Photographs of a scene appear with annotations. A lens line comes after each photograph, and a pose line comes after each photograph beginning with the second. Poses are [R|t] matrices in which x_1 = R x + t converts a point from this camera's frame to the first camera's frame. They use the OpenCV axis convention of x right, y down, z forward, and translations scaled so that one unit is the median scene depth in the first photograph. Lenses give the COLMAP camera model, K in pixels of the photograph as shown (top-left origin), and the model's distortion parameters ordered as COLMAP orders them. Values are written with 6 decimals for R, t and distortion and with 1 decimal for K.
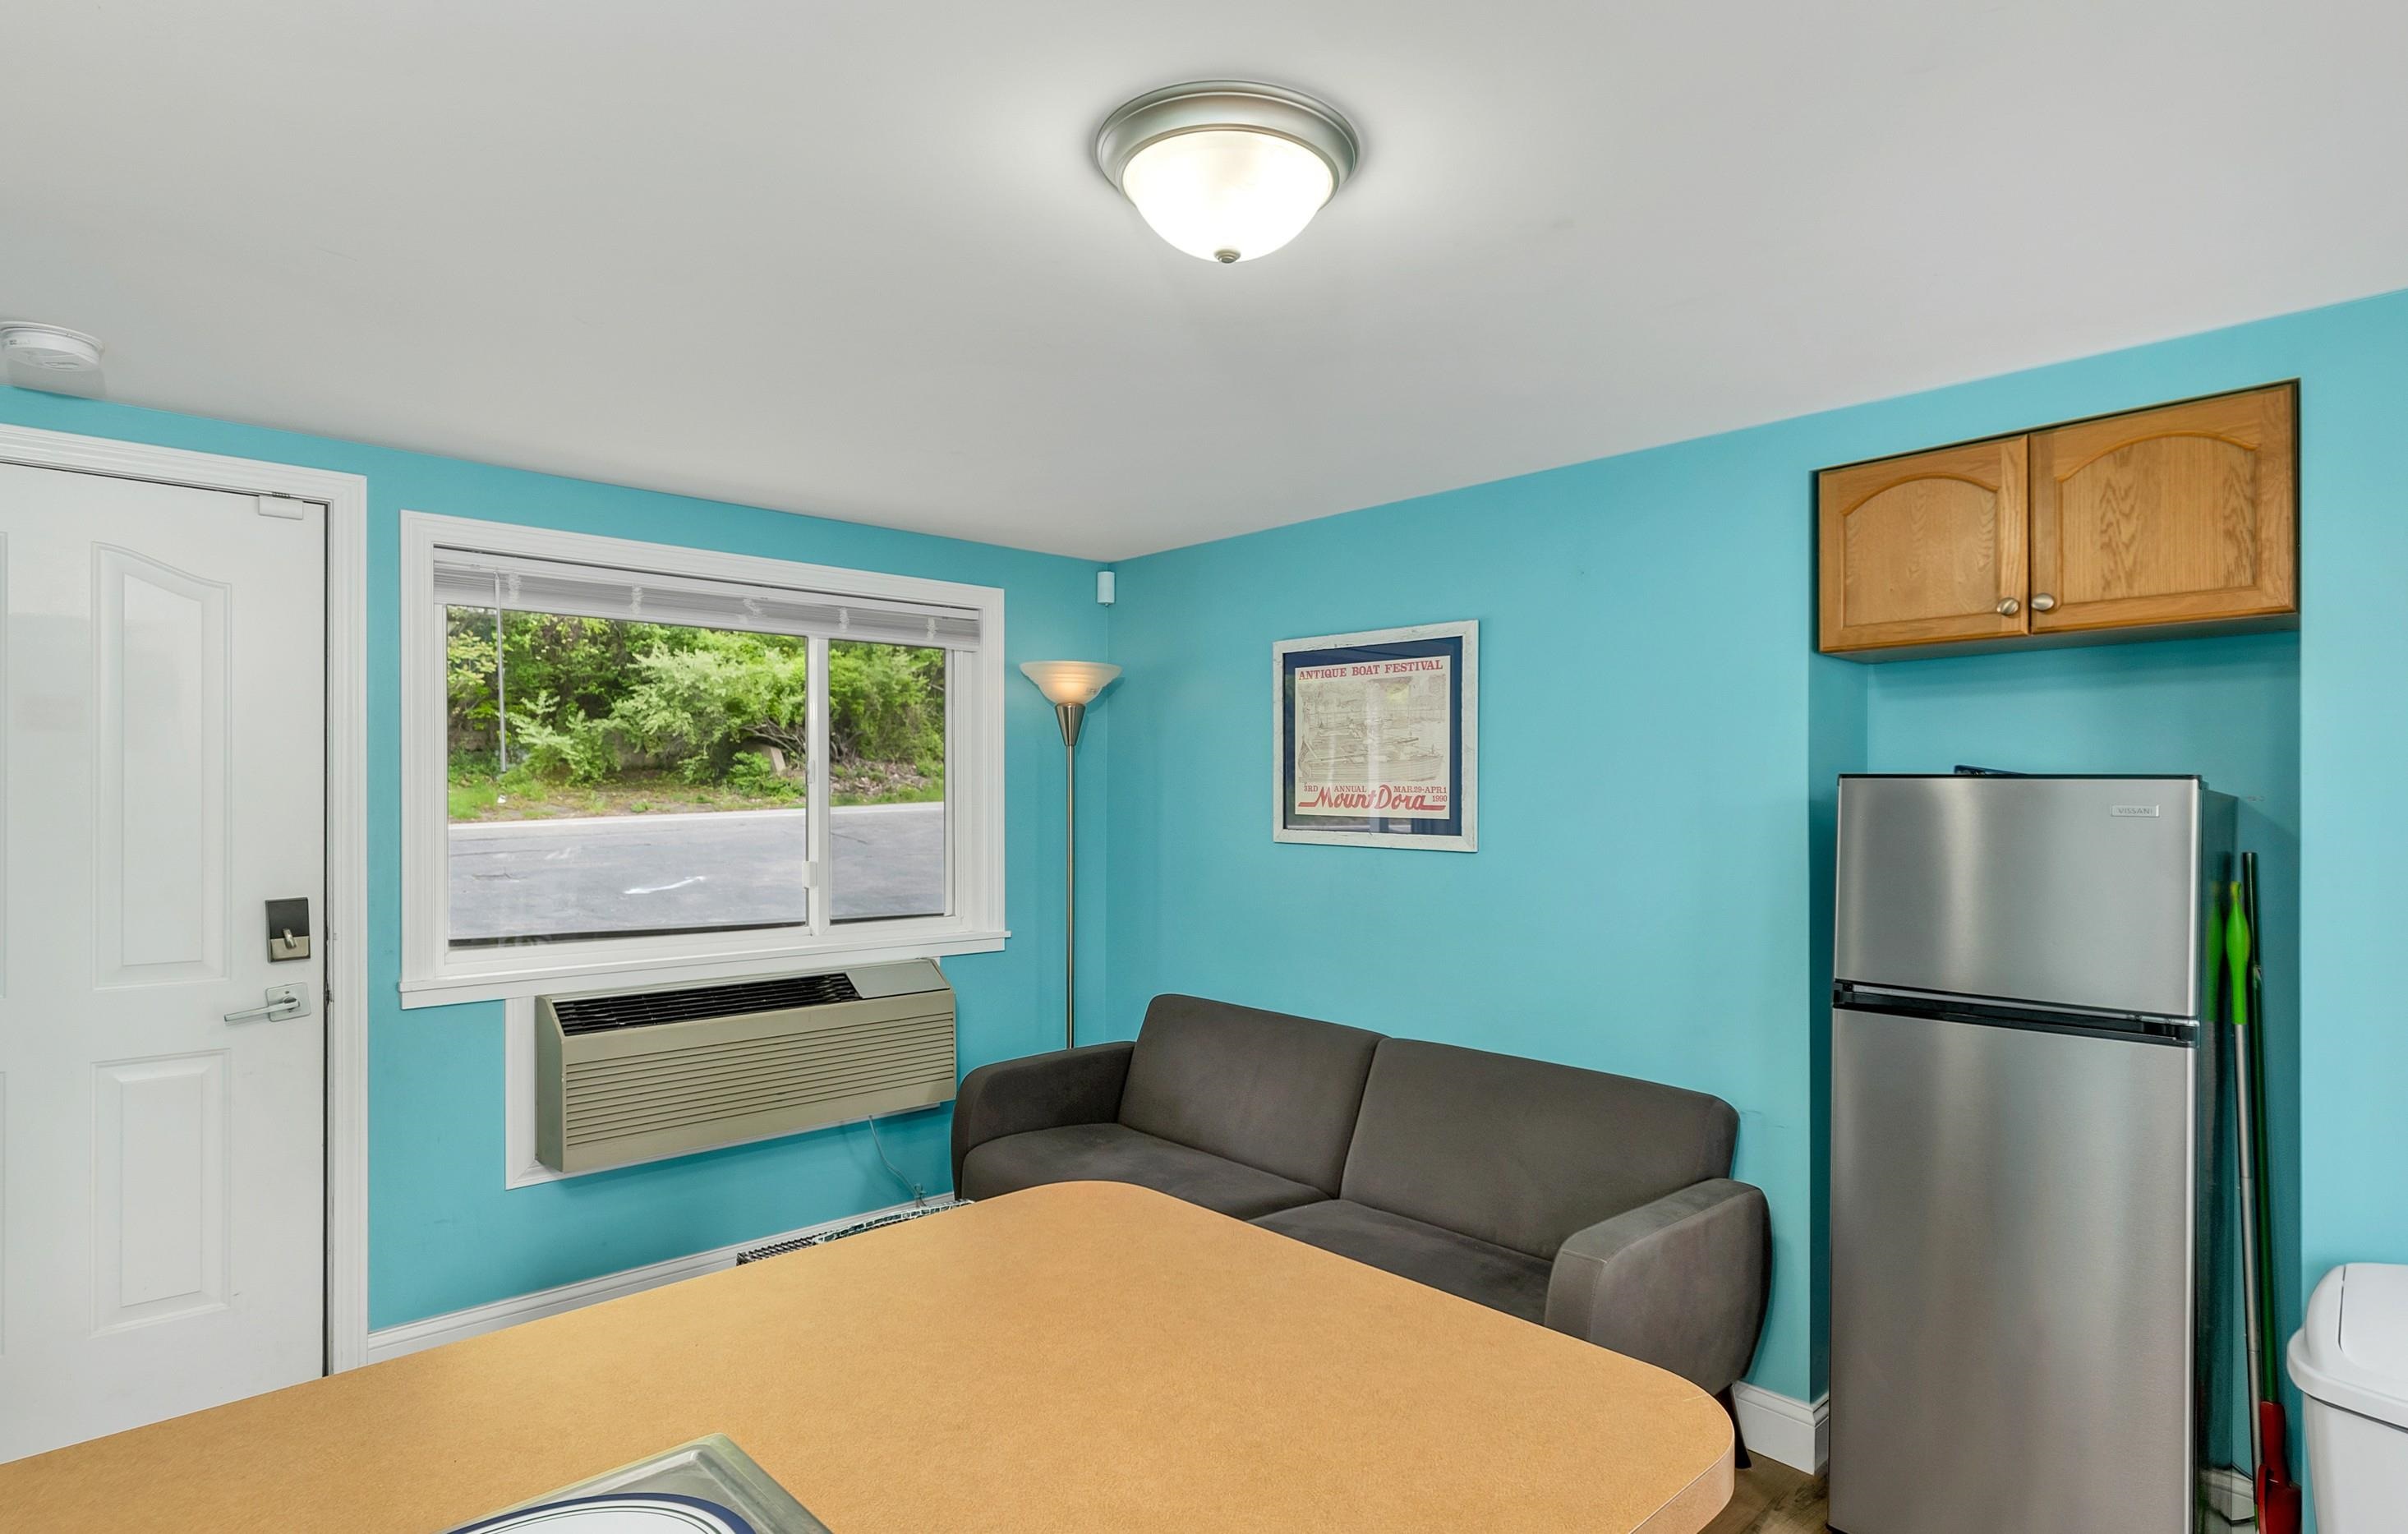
lens RADIAL K [[1198.0, 0, 1195.1], [0, 1198.0, 816.5], [0, 0, 1]] dist [-0.004679, 0.000414]
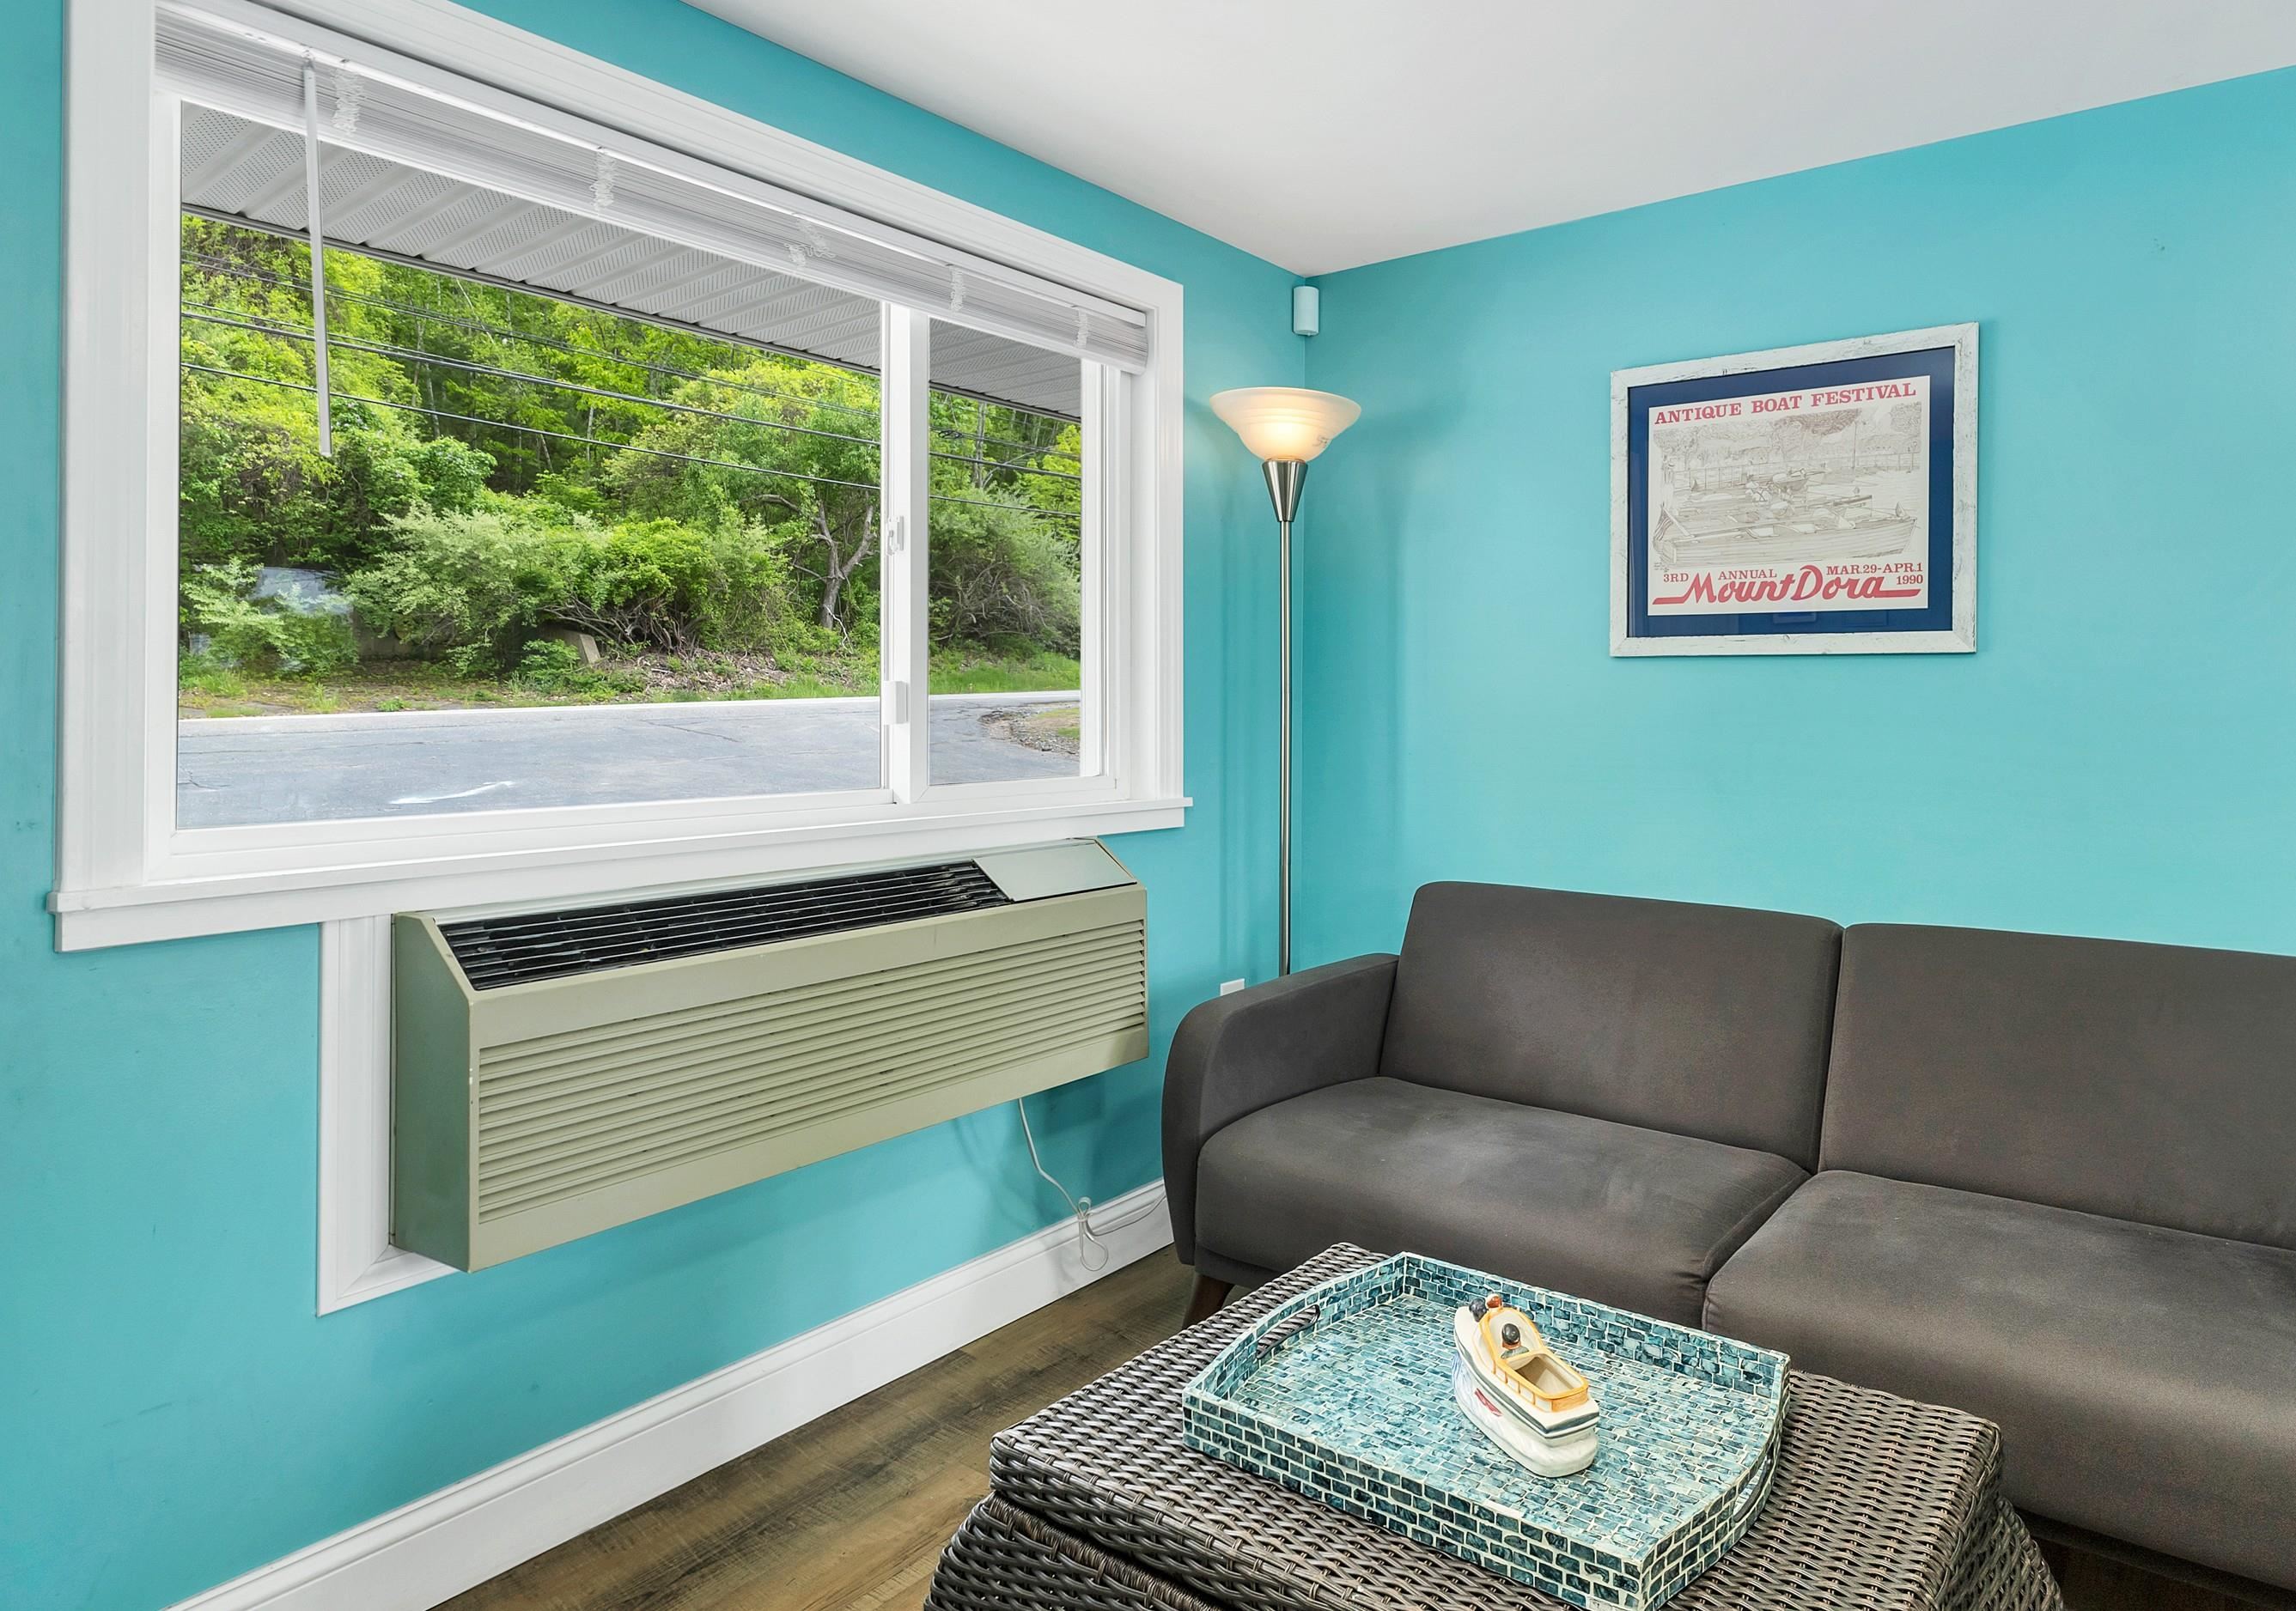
lens RADIAL K [[1258.5, 0, 1443.7], [0, 1258.5, 698.6], [0, 0, 1]] dist [0.001000, 0.001067]
pose [[0.964731, 0.001601, 0.263231, -0.224120], [0.003015, 0.999849, -0.017130, 0.058625], [-0.263219, 0.017320, 0.964581, 0.314639]]
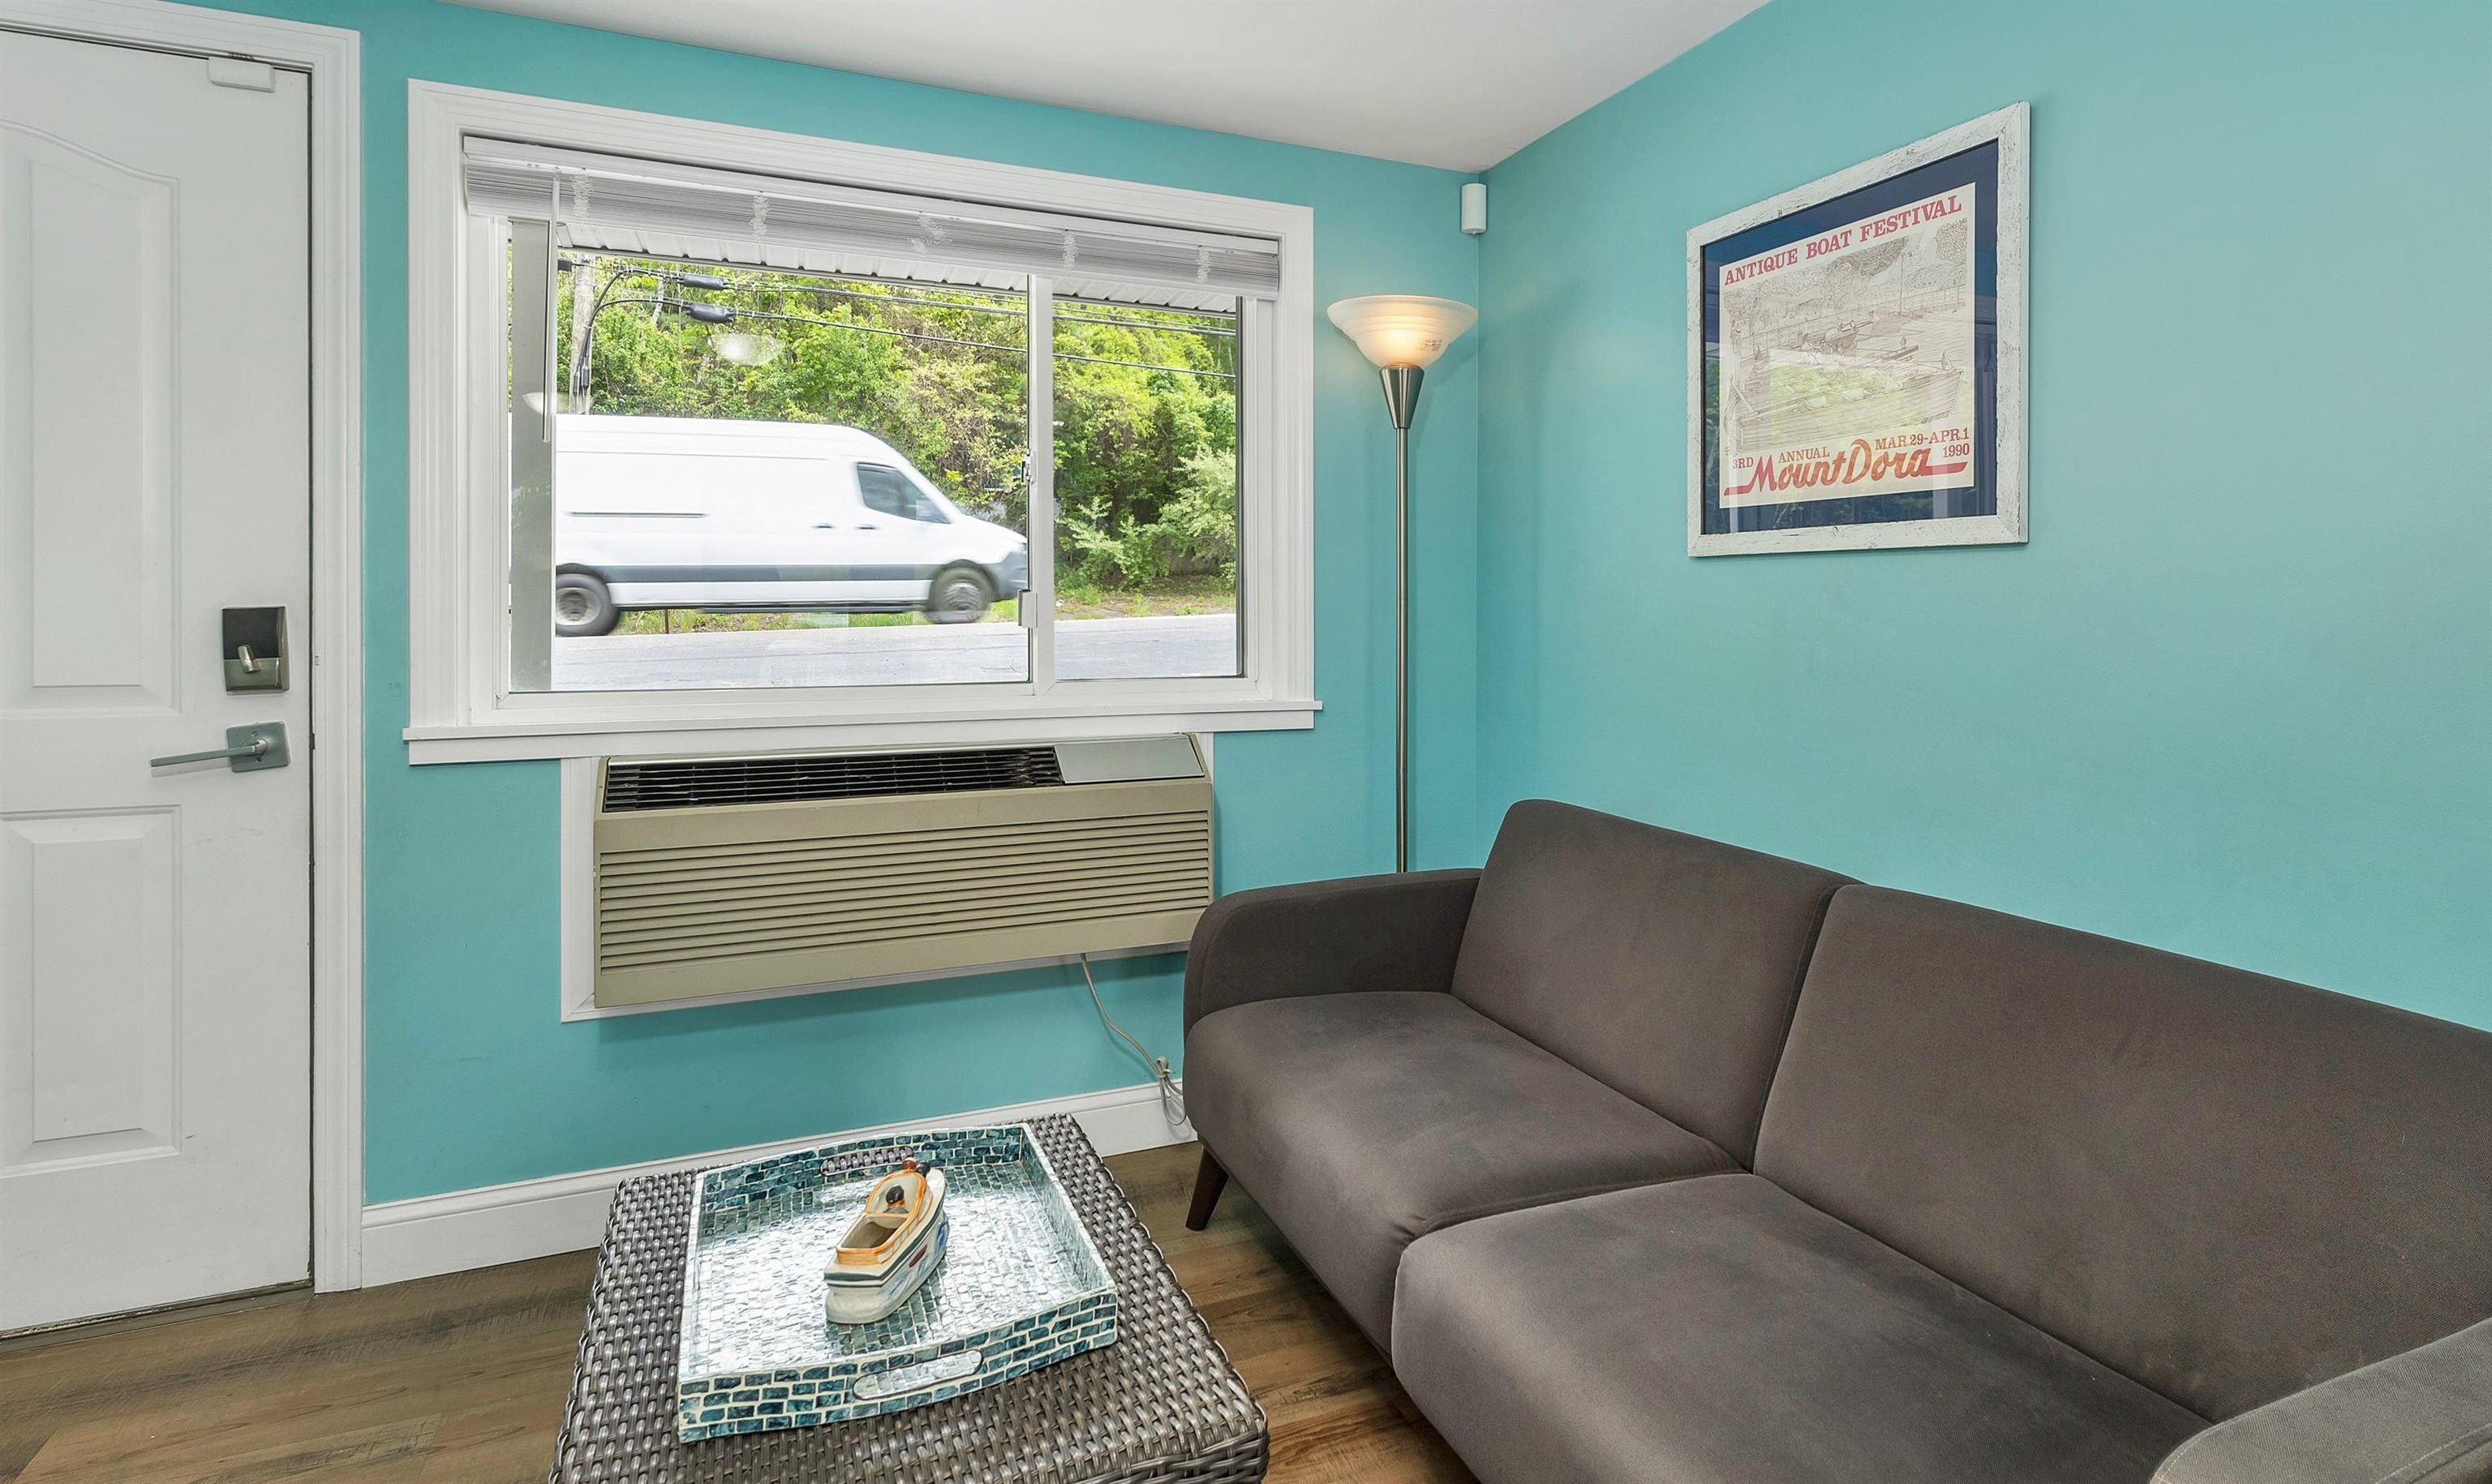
lens RADIAL K [[1302.5, 0, 1405.8], [0, 1302.5, 626.6], [0, 0, 1]] dist [-0.004175, 0.001303]
pose [[0.961550, 0.004214, -0.274596, 0.110684], [-0.004267, 0.999991, 0.000405, 0.057872], [0.274595, 0.000782, 0.961560, 0.316698]]
